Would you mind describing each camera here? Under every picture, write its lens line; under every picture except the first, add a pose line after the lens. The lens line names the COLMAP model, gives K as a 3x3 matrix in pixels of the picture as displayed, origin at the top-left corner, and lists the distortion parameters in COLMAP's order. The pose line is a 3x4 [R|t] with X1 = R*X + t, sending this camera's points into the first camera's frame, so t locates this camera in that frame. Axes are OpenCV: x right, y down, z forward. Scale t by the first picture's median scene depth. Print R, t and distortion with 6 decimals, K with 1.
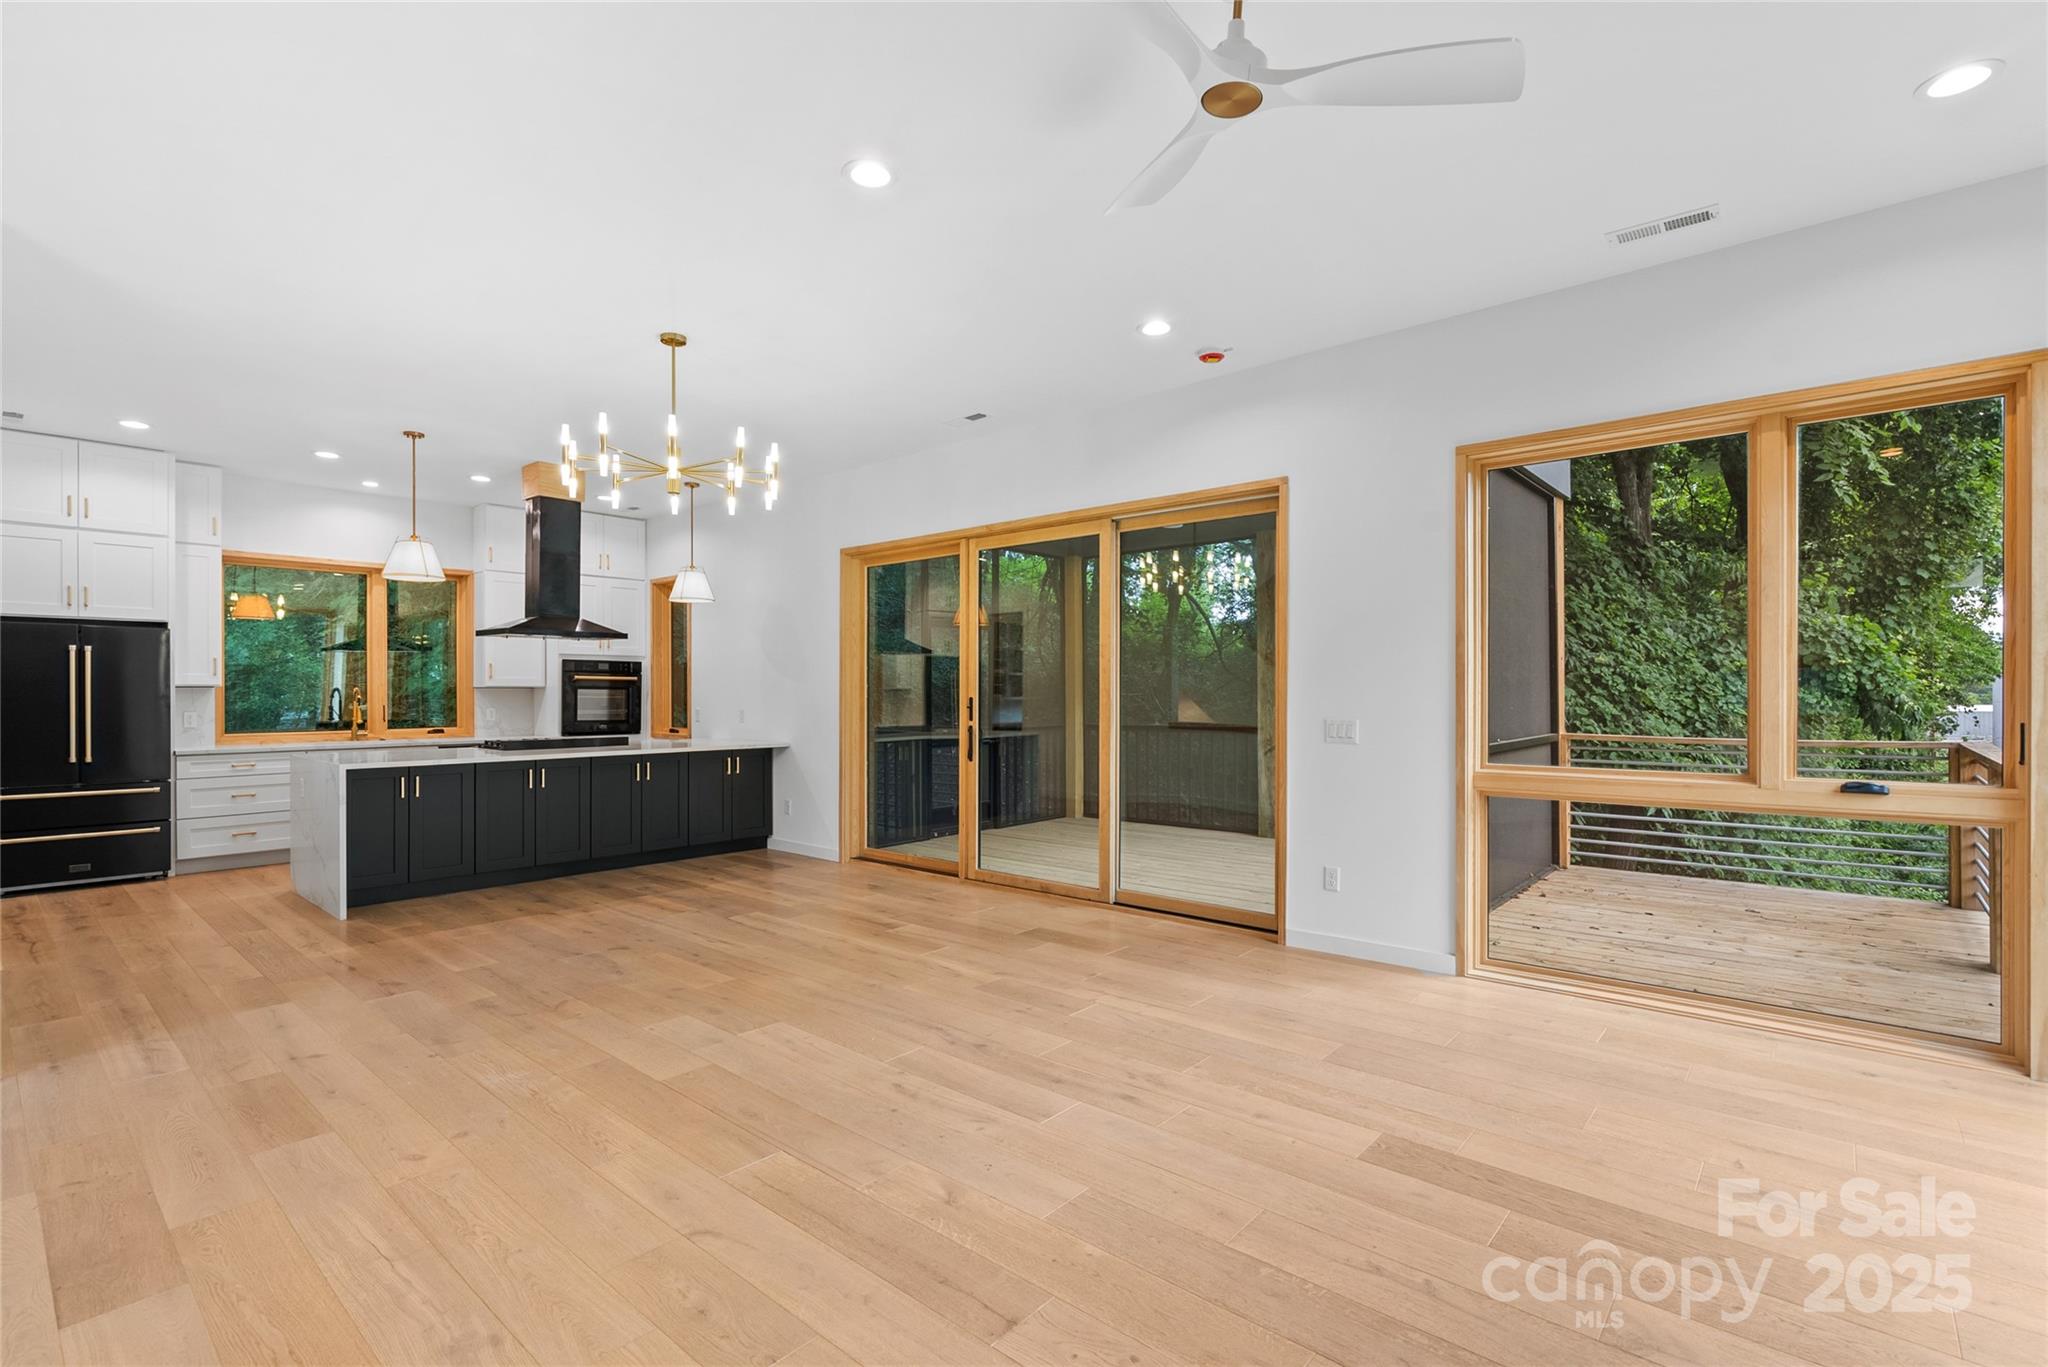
lens RADIAL K [[936.2, 0, 1019.5], [0, 936.2, 690.2], [0, 0, 1]] dist [-0.000215, 0.000605]
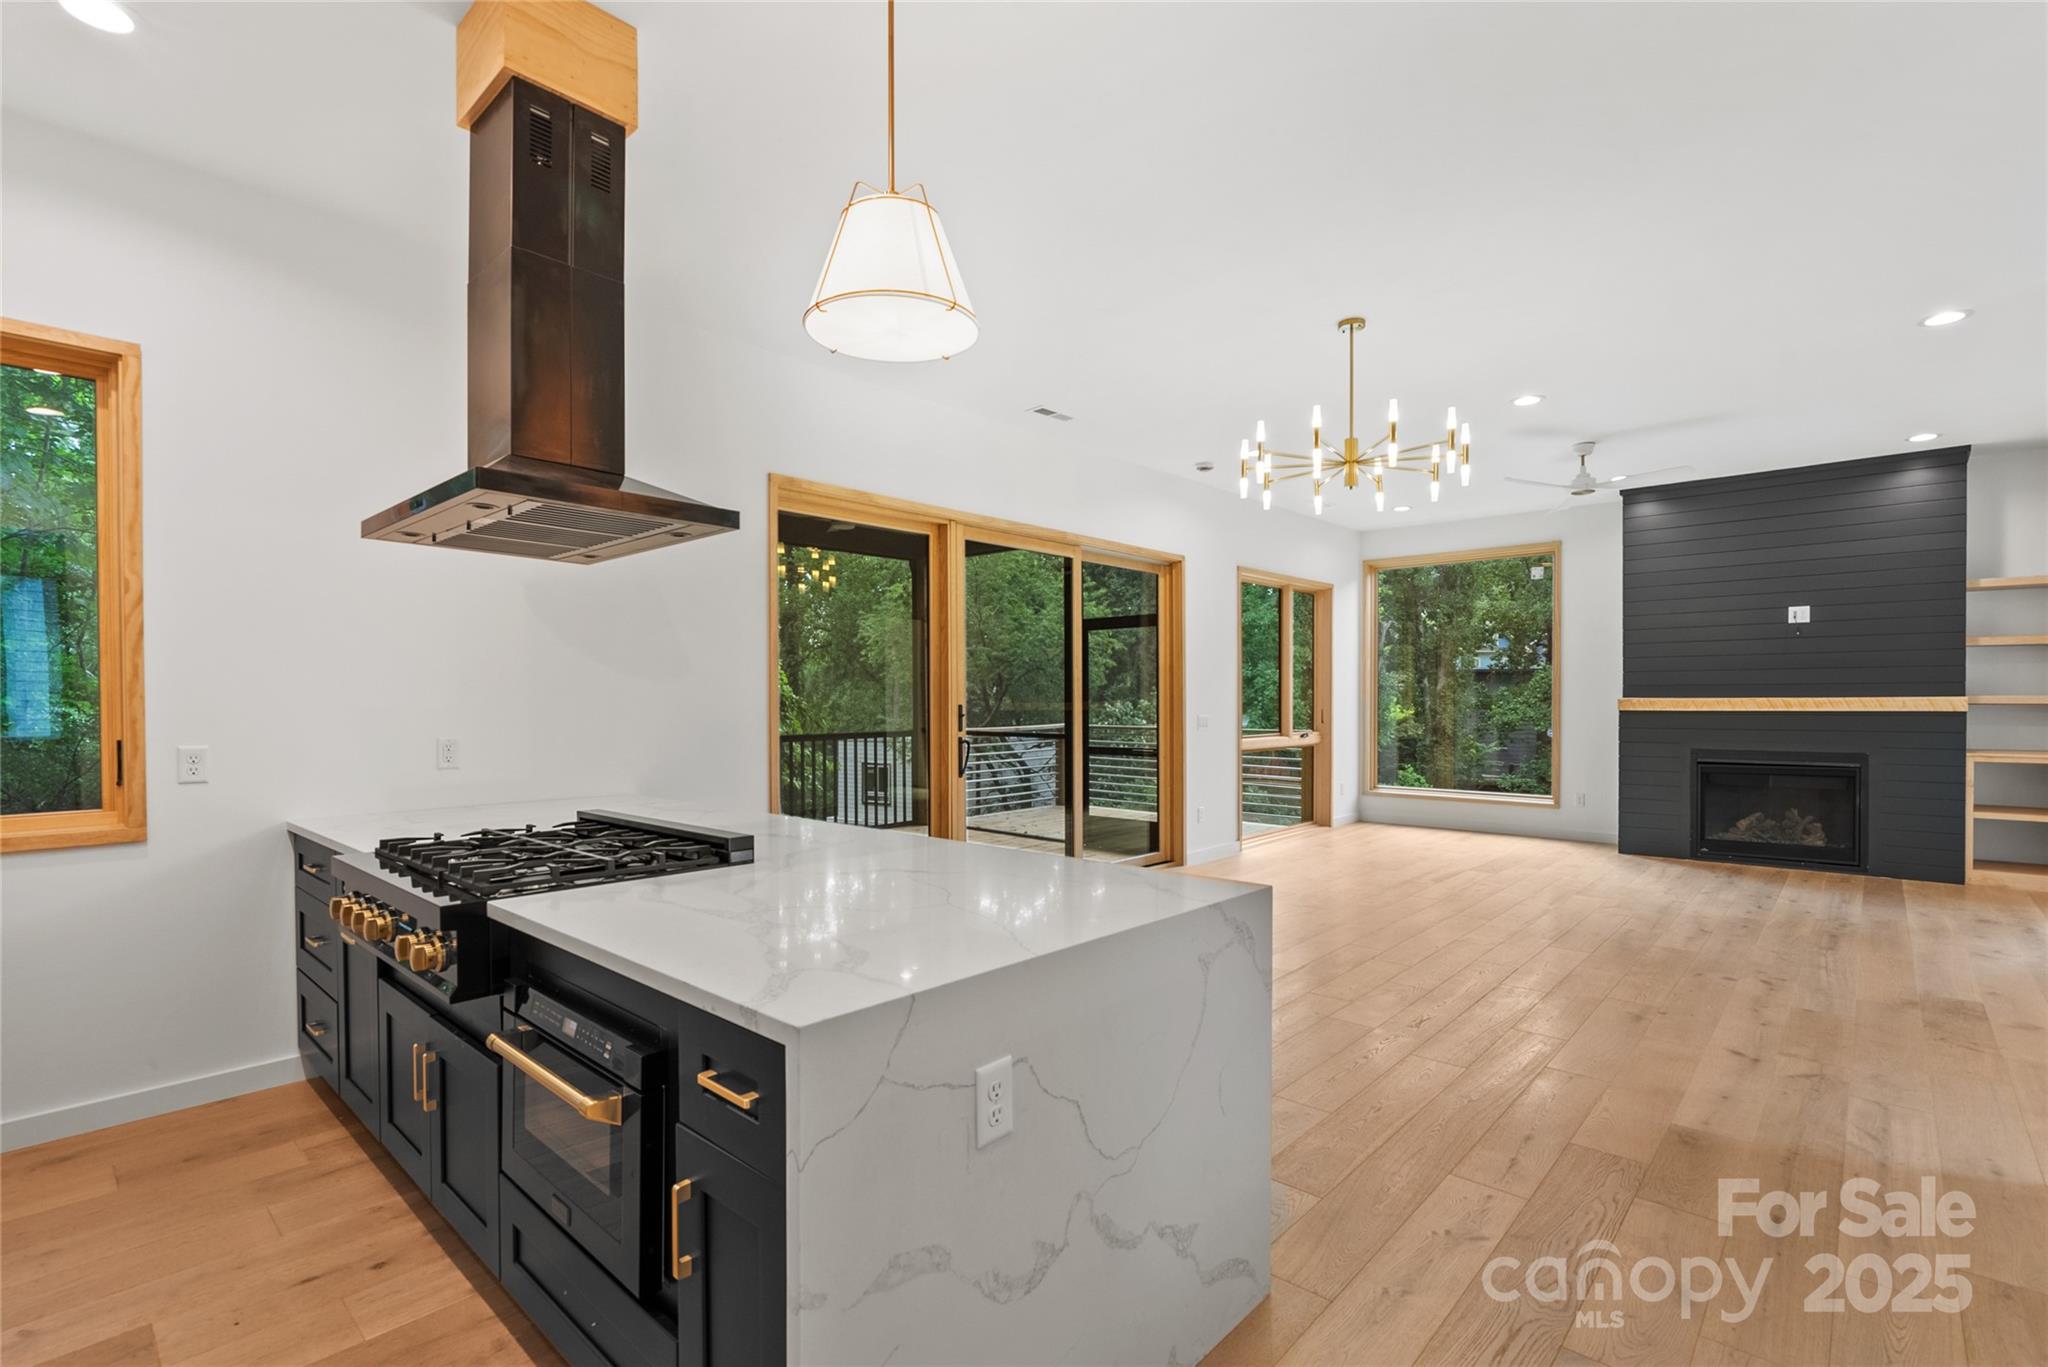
lens RADIAL K [[938.7, 0, 1027.4], [0, 938.7, 709.9], [0, 0, 1]] dist [-0.005112, 0.001521]
pose [[0.015282, -0.009254, 0.999840, -0.898044], [0.001155, 0.999957, 0.009238, 0.004177], [-0.999883, 0.001014, 0.015292, 0.887108]]
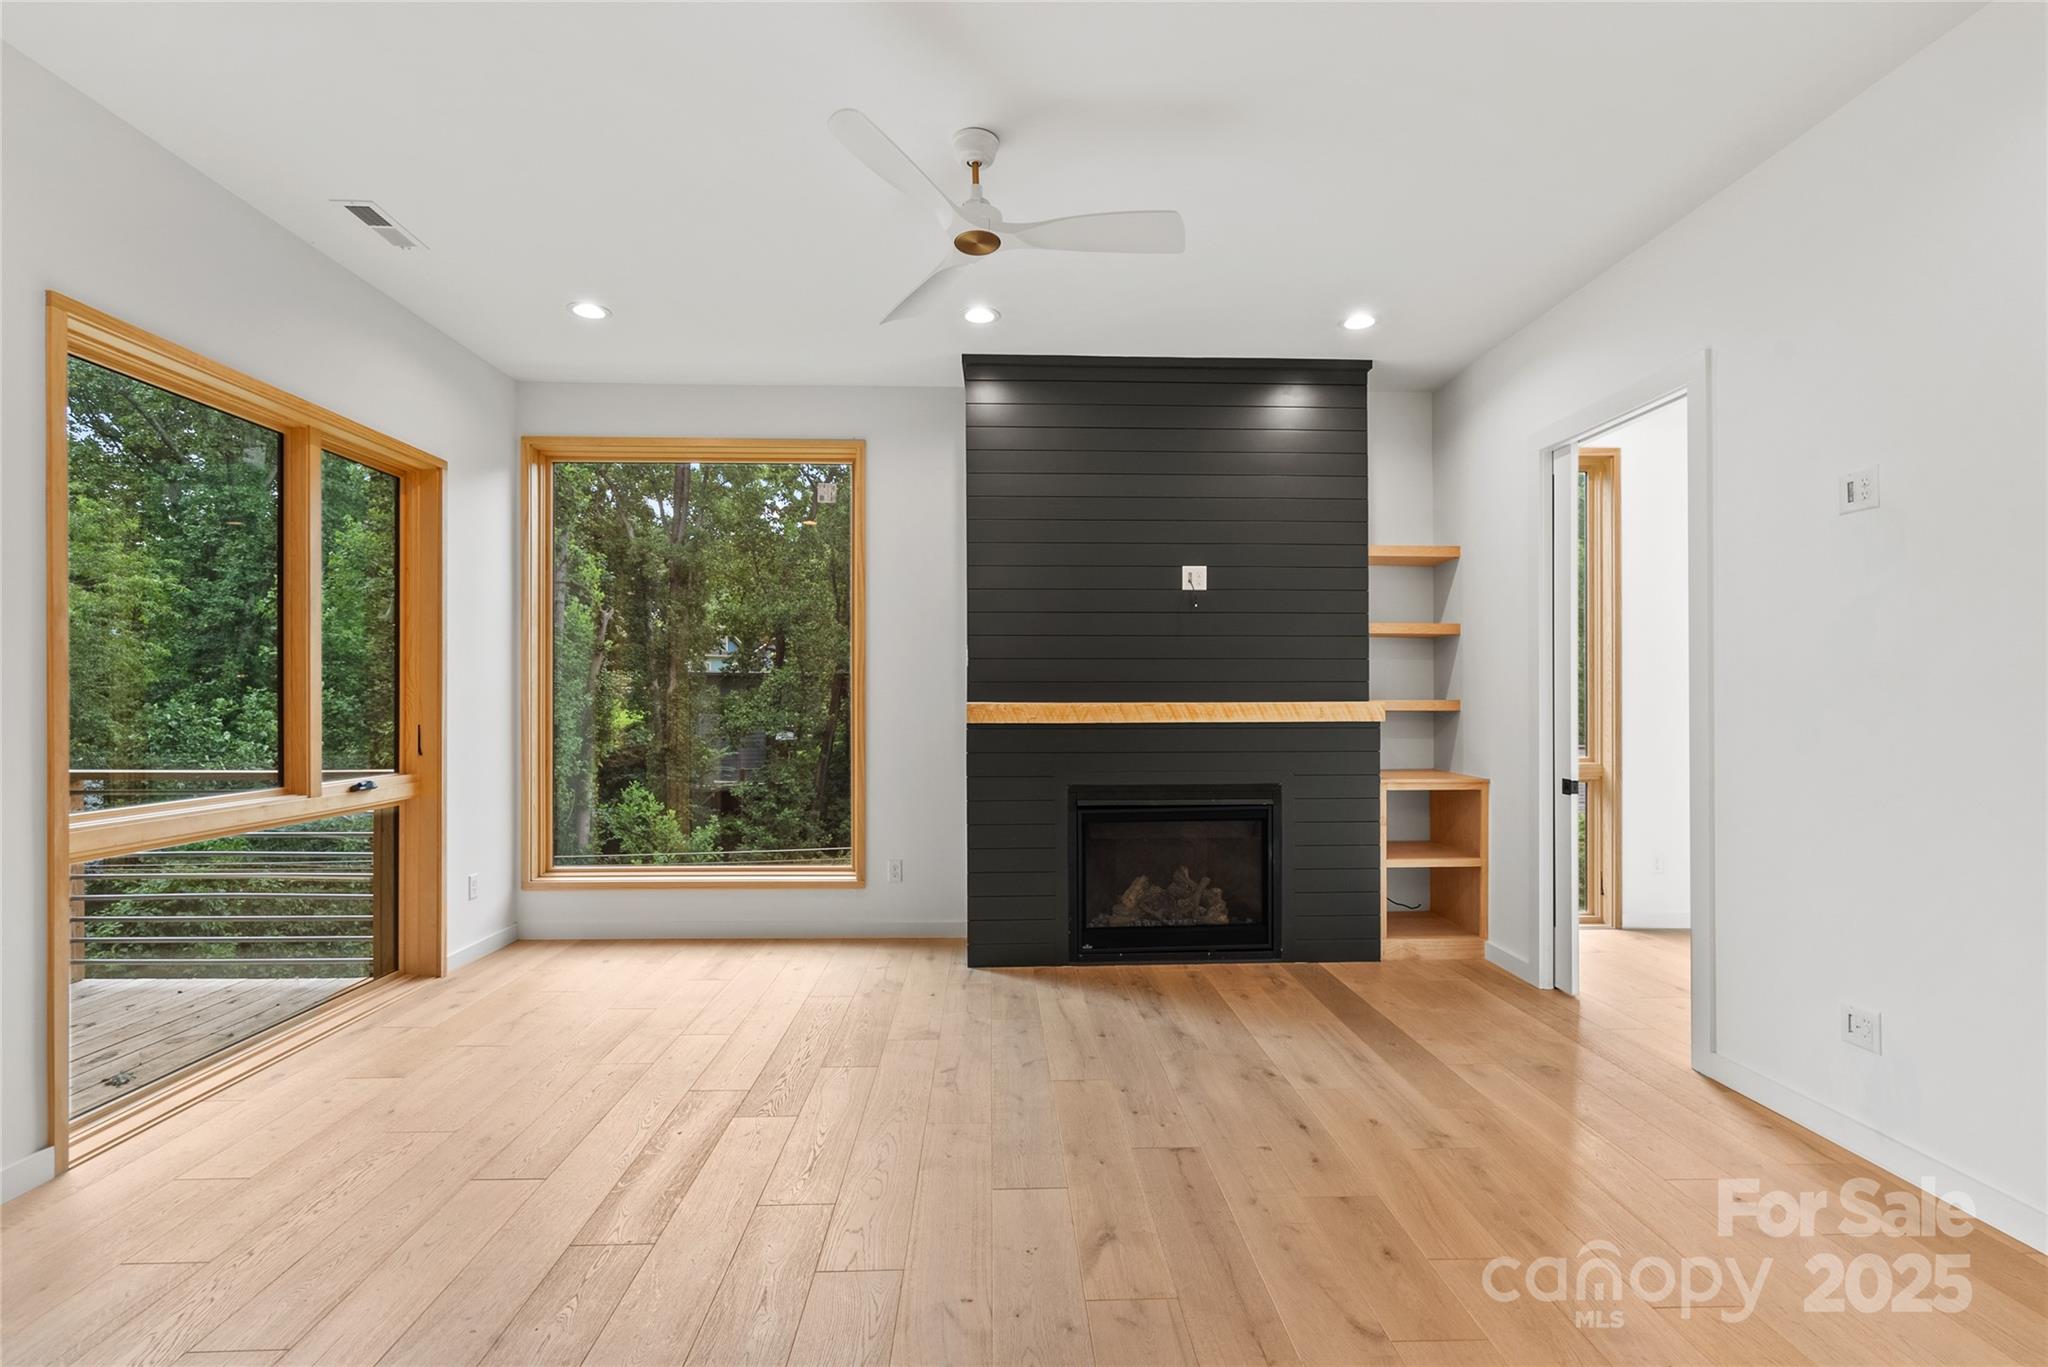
lens RADIAL K [[938.7, 0, 1027.4], [0, 938.7, 709.9], [0, 0, 1]] dist [-0.005112, 0.001521]
pose [[-0.690164, -0.003533, 0.723644, -0.249883], [0.001268, 0.999981, 0.006092, 0.002309], [-0.723652, 0.005123, -0.690146, 0.611159]]
